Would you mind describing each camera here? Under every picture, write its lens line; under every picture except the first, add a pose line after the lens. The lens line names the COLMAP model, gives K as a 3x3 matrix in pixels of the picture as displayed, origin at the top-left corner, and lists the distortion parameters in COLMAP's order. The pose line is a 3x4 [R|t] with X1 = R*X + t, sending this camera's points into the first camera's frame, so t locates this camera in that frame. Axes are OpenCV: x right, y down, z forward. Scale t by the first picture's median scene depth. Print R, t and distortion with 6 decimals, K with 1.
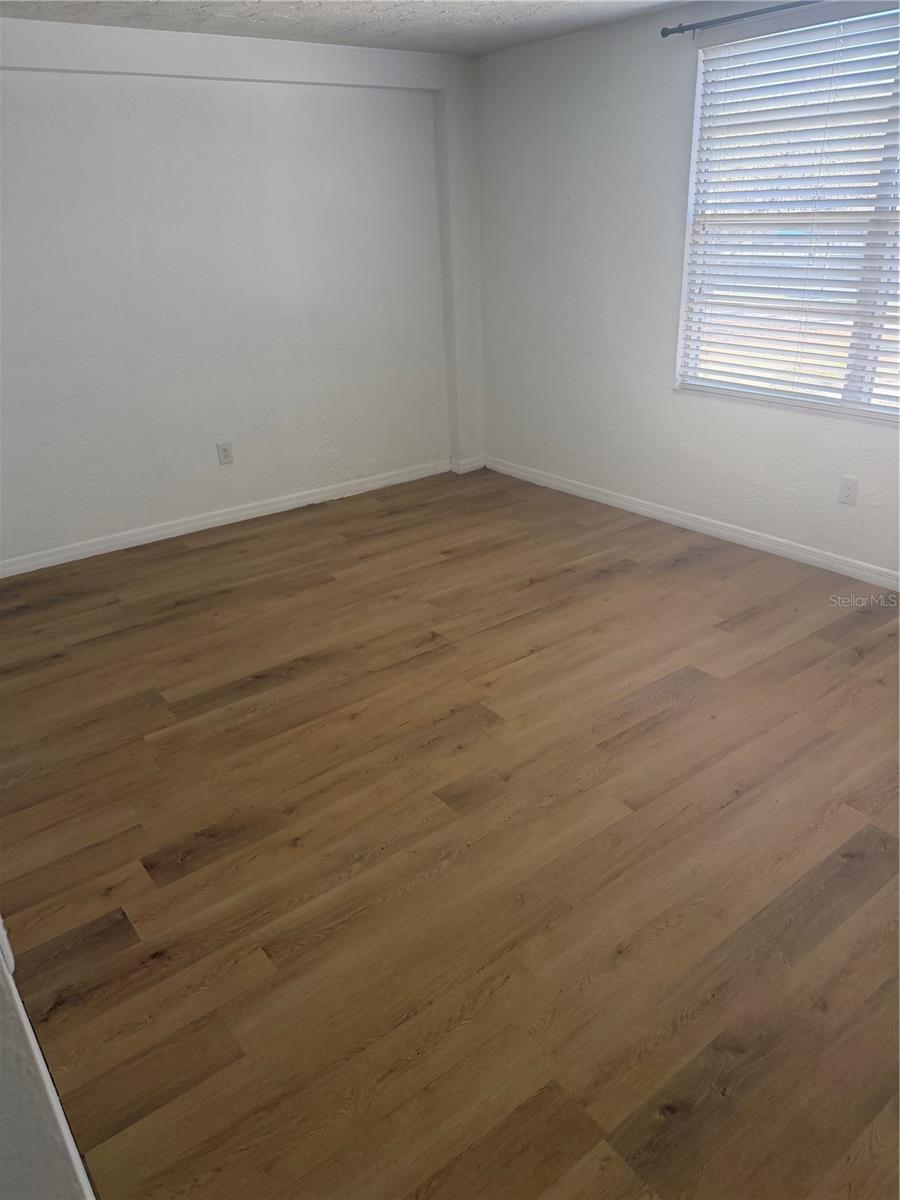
lens RADIAL K [[845.9, 0, 450.0], [0, 845.9, 587.8], [0, 0, 1]] dist [0.053408, -0.069565]
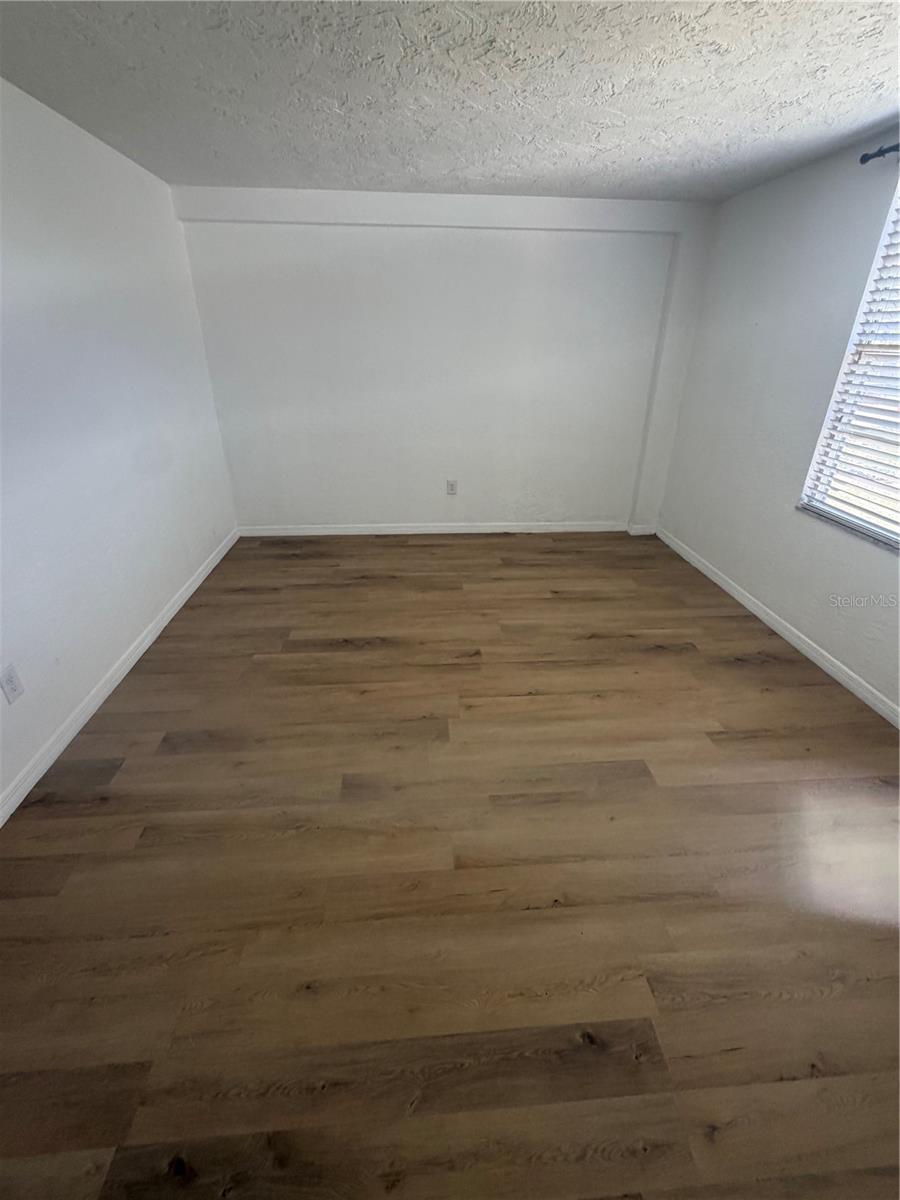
lens RADIAL K [[522.9, 0, 461.4], [0, 522.9, 589.2], [0, 0, 1]] dist [-0.002320, 0.002575]
pose [[0.834584, 0.279399, -0.474769, 0.319425], [-0.257585, 0.959743, 0.112001, -0.124274], [0.486949, 0.028820, 0.872955, 0.274204]]
